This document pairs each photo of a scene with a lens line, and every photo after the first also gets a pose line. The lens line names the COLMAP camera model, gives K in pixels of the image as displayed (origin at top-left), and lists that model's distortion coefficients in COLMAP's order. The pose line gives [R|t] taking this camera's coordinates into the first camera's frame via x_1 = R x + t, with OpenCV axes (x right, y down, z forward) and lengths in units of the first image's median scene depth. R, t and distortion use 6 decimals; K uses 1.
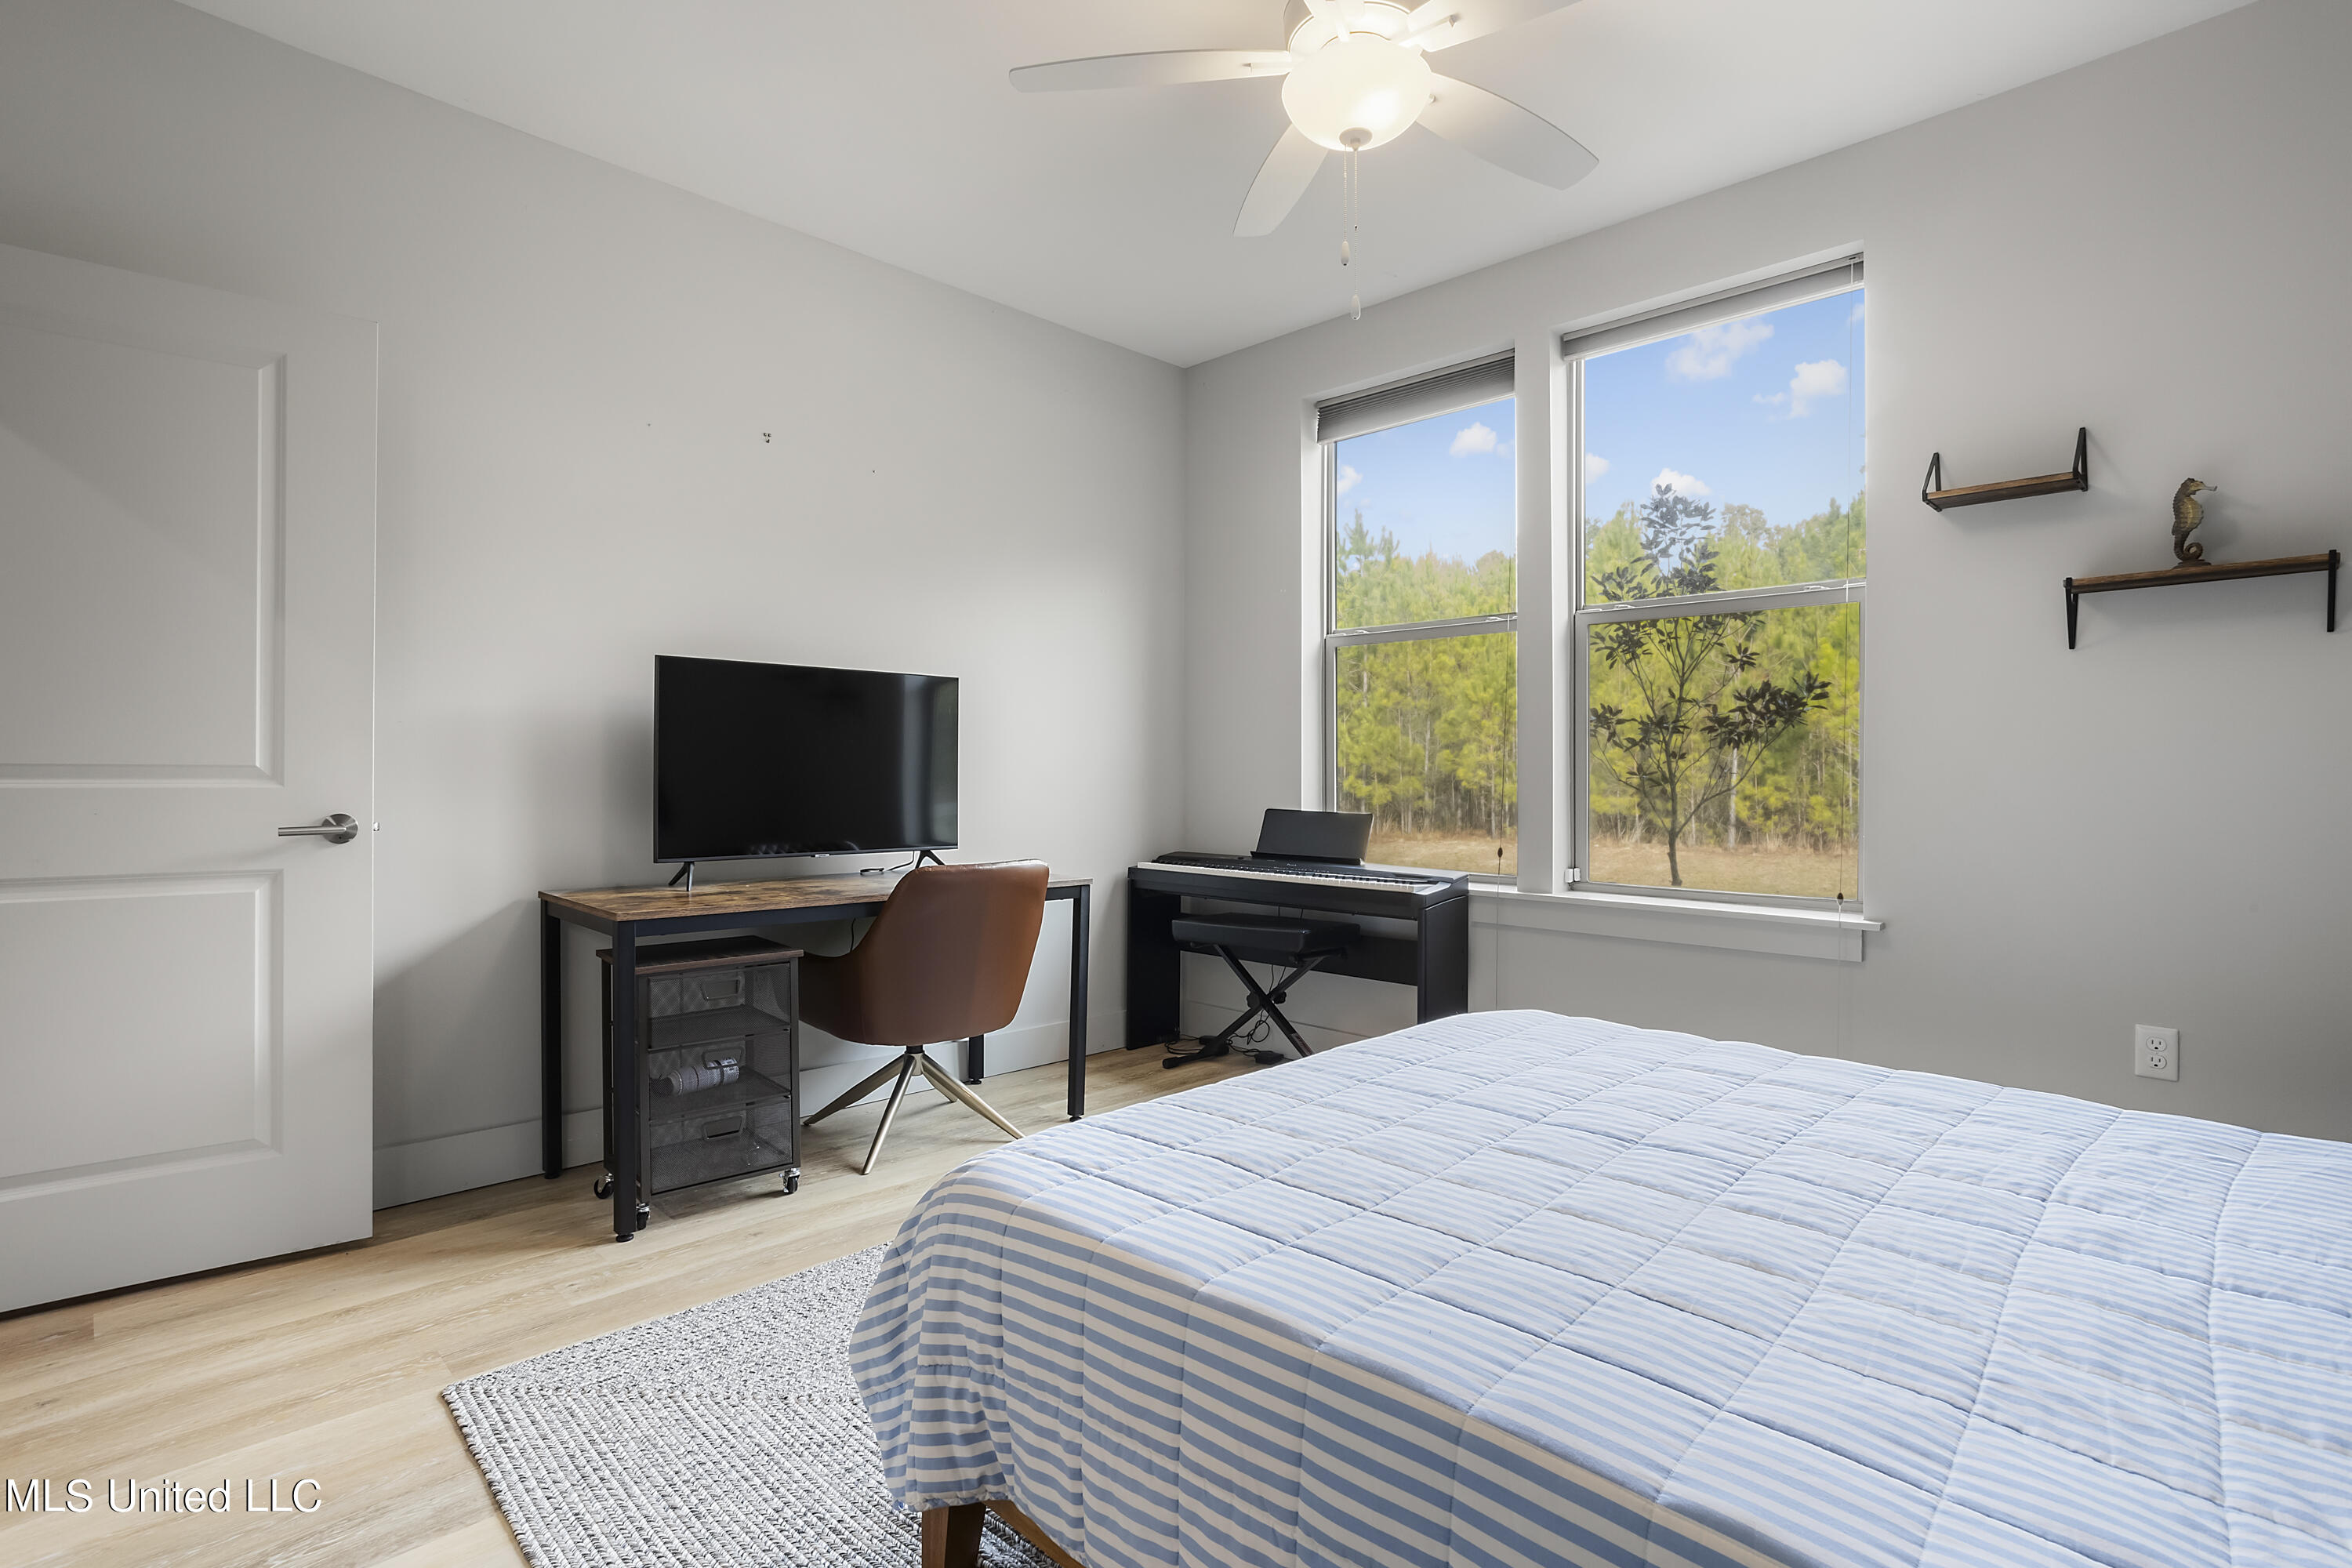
lens RADIAL K [[1128.6, 0, 1169.9], [0, 1128.6, 772.8], [0, 0, 1]] dist [-0.047830, 0.029298]
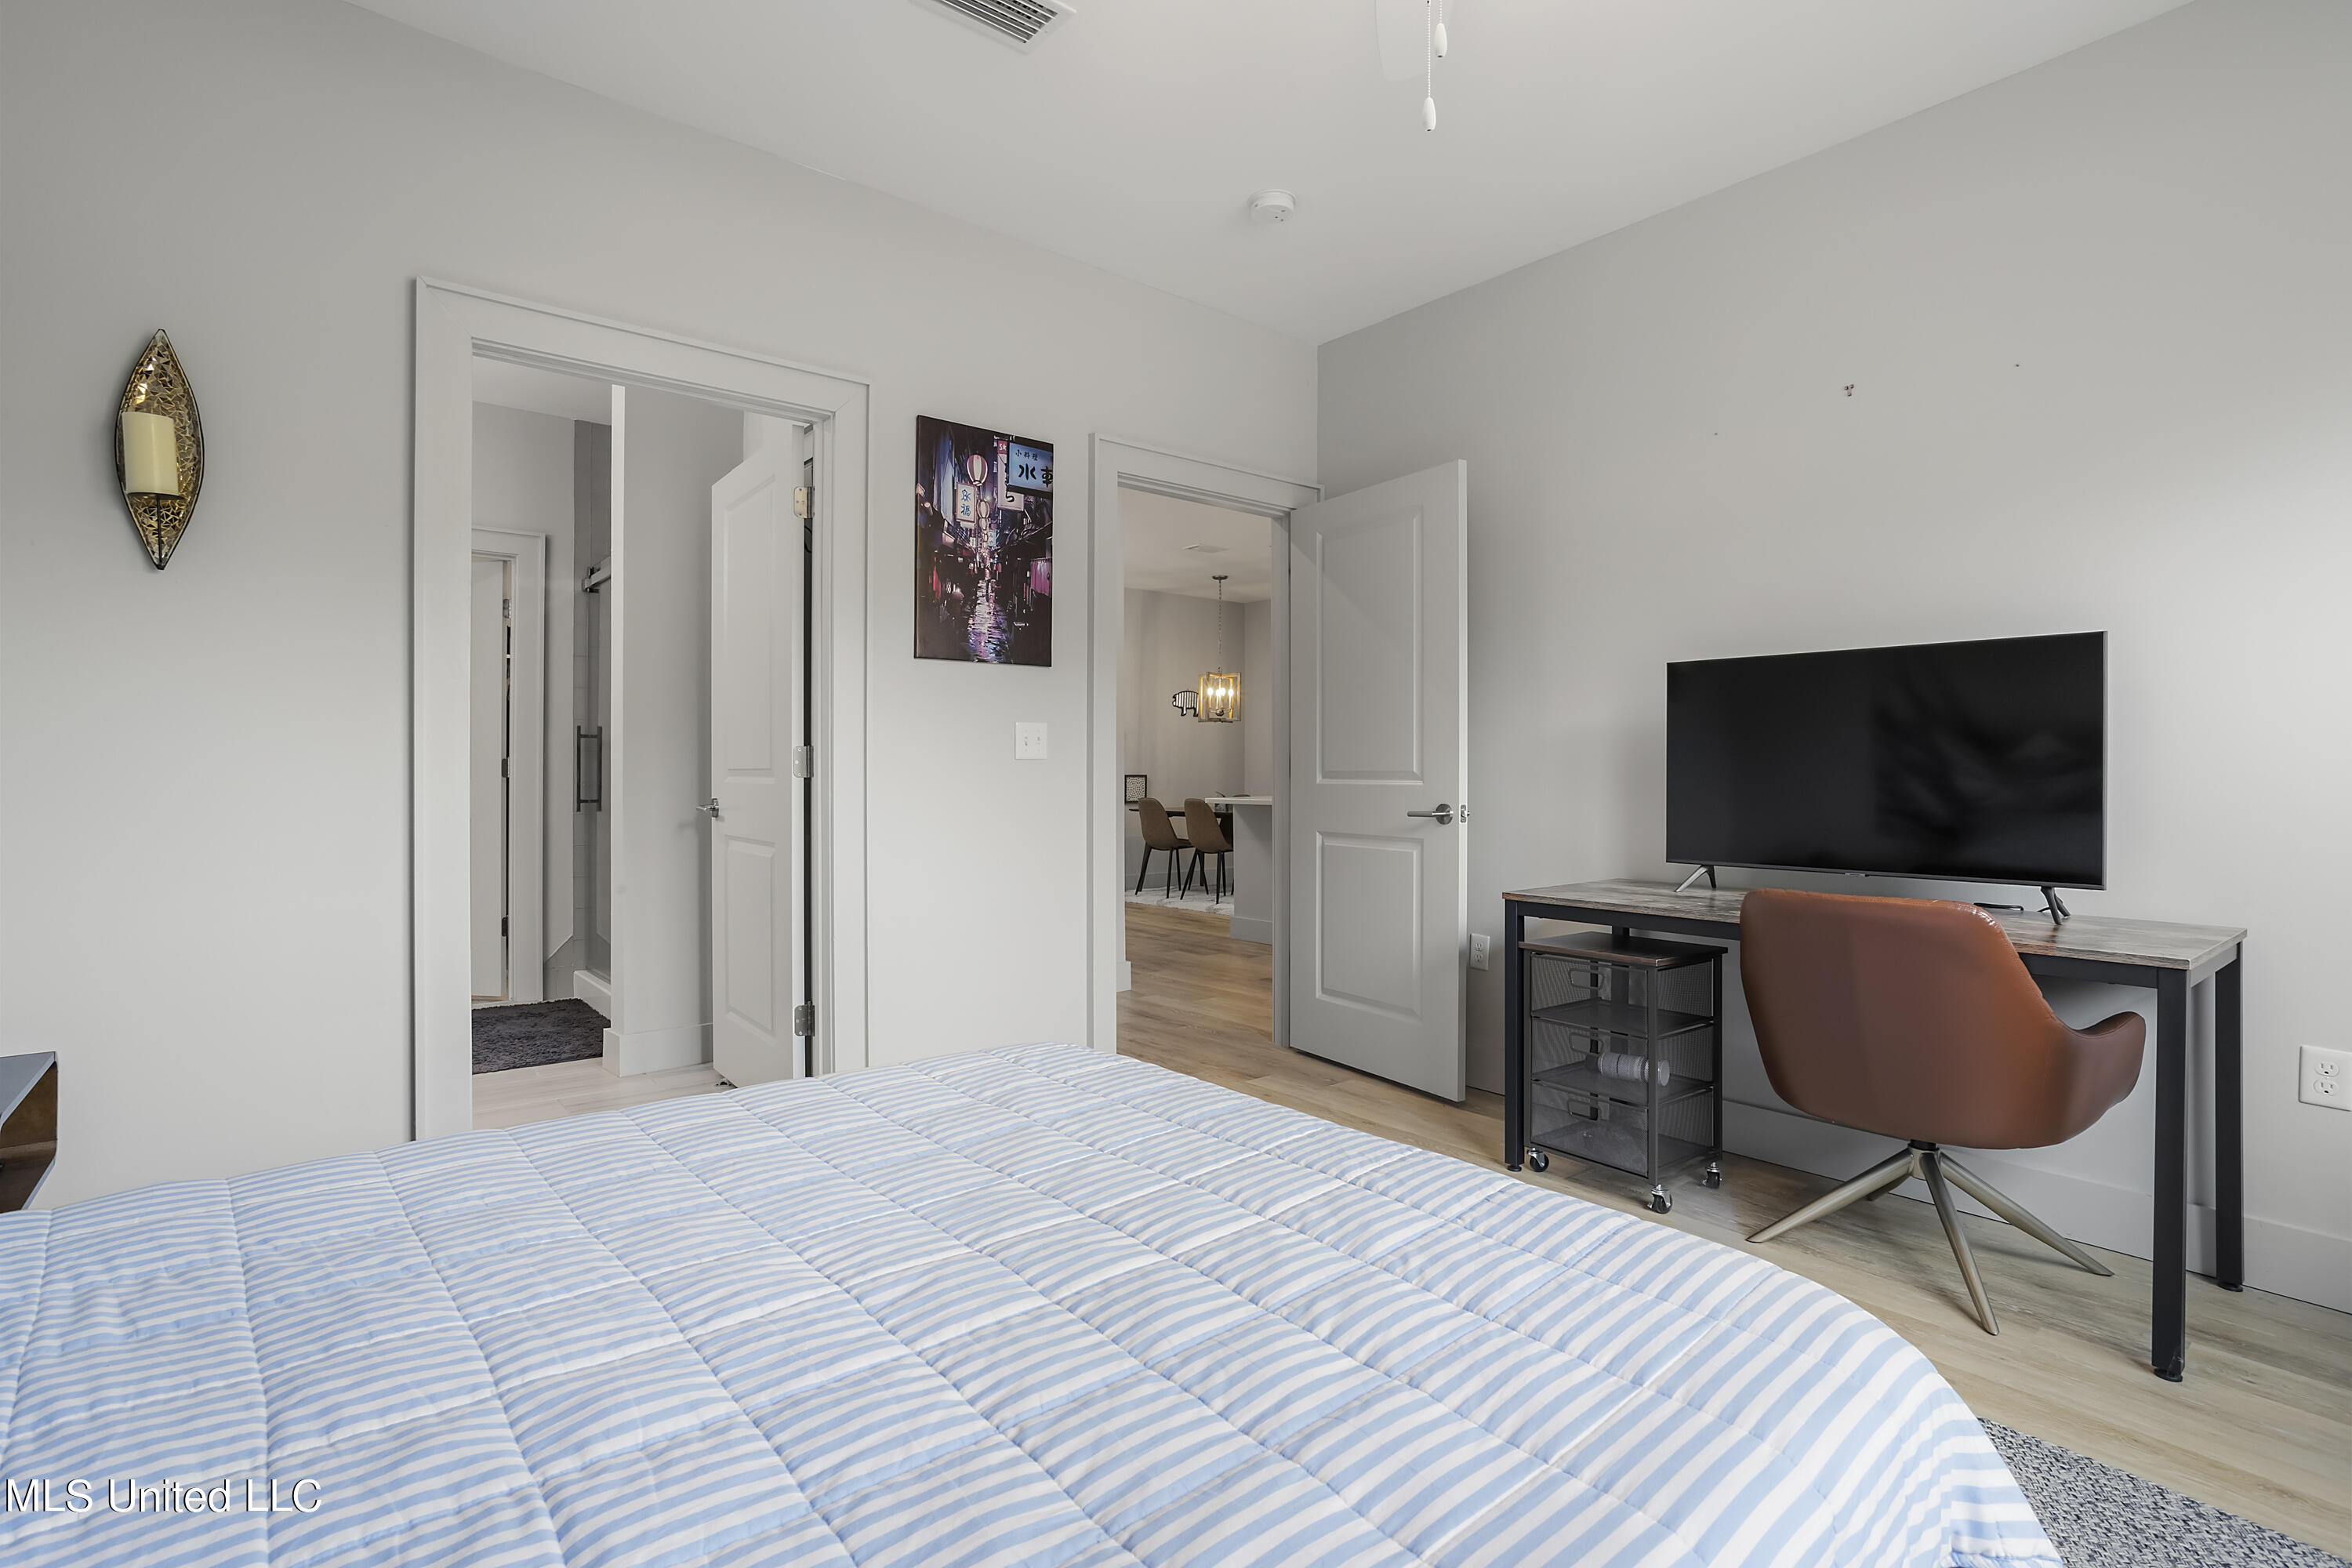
lens RADIAL K [[1128.6, 0, 1169.9], [0, 1128.6, 772.8], [0, 0, 1]] dist [-0.047830, 0.029298]
pose [[-0.081629, -0.002308, -0.996660, 0.753660], [-0.000802, 0.999997, -0.002250, -0.000096], [0.996662, 0.000616, -0.081631, 0.756350]]
